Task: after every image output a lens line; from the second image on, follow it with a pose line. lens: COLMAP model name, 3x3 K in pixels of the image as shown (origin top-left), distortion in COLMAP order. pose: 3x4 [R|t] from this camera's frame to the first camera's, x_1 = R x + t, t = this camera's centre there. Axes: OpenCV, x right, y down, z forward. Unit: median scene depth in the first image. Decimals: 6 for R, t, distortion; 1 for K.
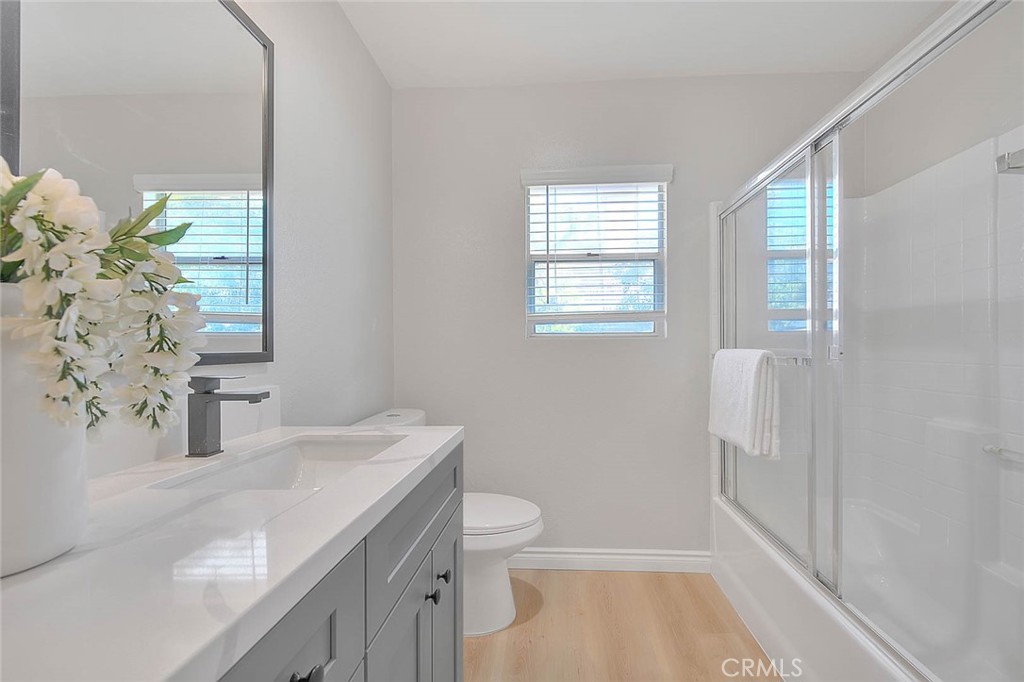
lens RADIAL K [[421.4, 0, 519.9], [0, 421.4, 344.0], [0, 0, 1]] dist [-0.004317, -0.001095]
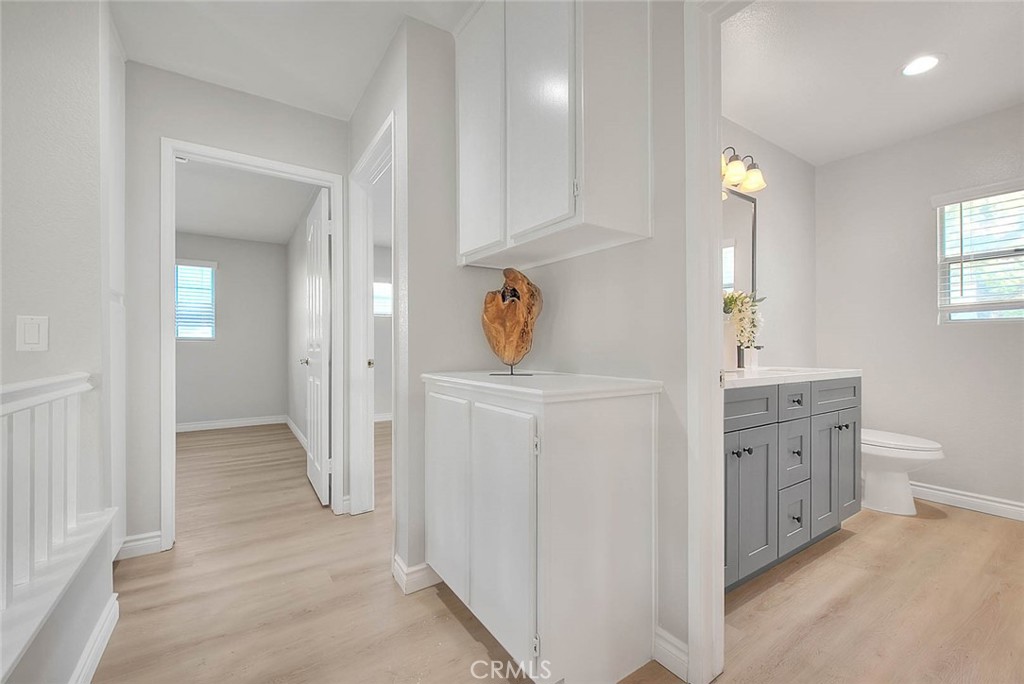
lens RADIAL K [[421.4, 0, 504.5], [0, 421.4, 336.9], [0, 0, 1]] dist [-0.004317, -0.001095]
pose [[0.620437, -0.000957, -0.784256, 0.241445], [0.000330, 0.999999, -0.000959, 0.031523], [0.784256, 0.000336, 0.620437, -1.018149]]
